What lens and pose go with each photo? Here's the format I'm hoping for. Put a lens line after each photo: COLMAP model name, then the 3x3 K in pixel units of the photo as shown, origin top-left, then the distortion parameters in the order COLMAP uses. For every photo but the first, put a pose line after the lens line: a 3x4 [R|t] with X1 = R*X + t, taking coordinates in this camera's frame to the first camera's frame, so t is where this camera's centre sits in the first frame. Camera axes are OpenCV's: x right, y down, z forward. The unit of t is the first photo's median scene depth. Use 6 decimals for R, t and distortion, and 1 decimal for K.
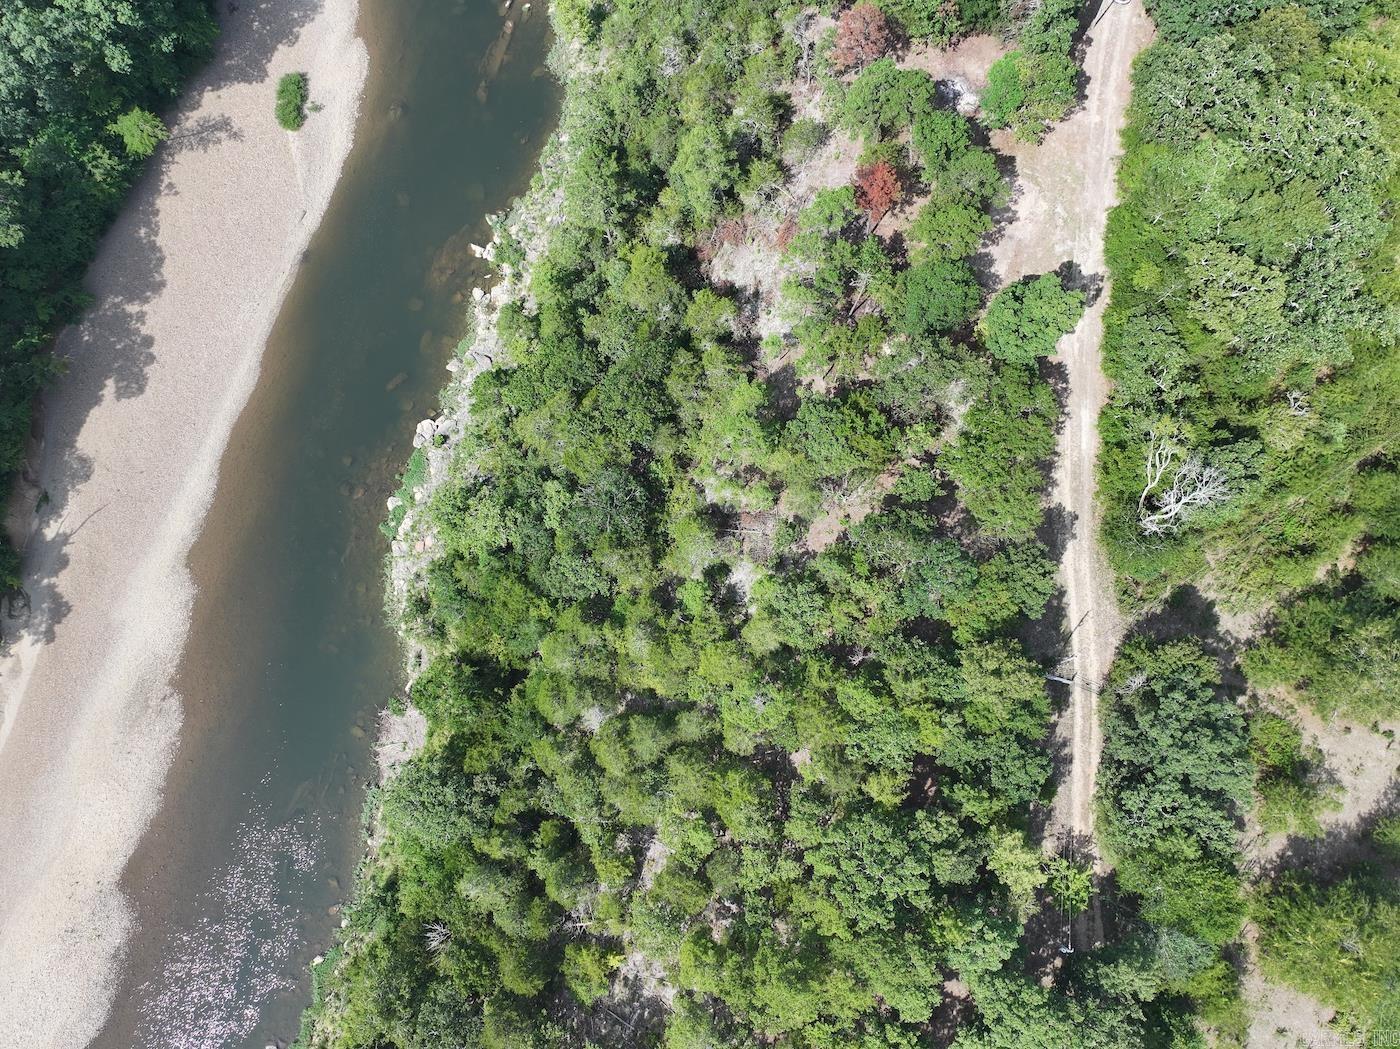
lens RADIAL K [[1084.8, 0, 700.0], [0, 1084.8, 524.5], [0, 0, 1]] dist [-0.005101, 0.012097]
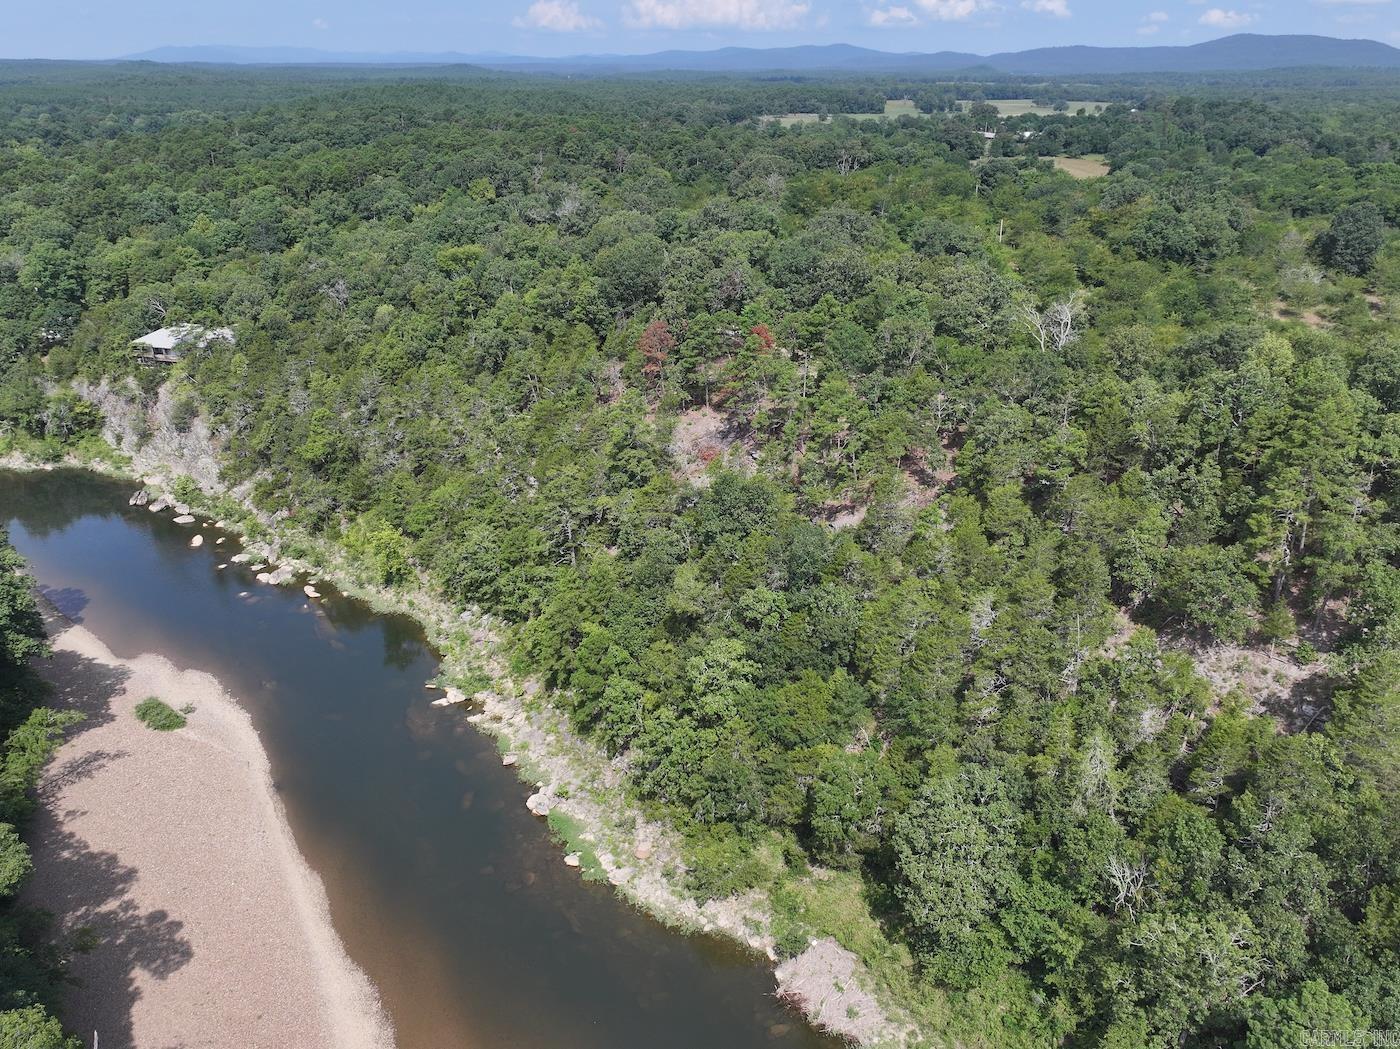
lens RADIAL K [[1084.8, 0, 700.0], [0, 1084.8, 524.5], [0, 0, 1]] dist [-0.005101, 0.012097]
pose [[0.662735, -0.288835, 0.690910, -0.694221], [0.731670, 0.446268, -0.515271, 0.347089], [-0.159502, 0.847006, 0.507089, 0.363822]]
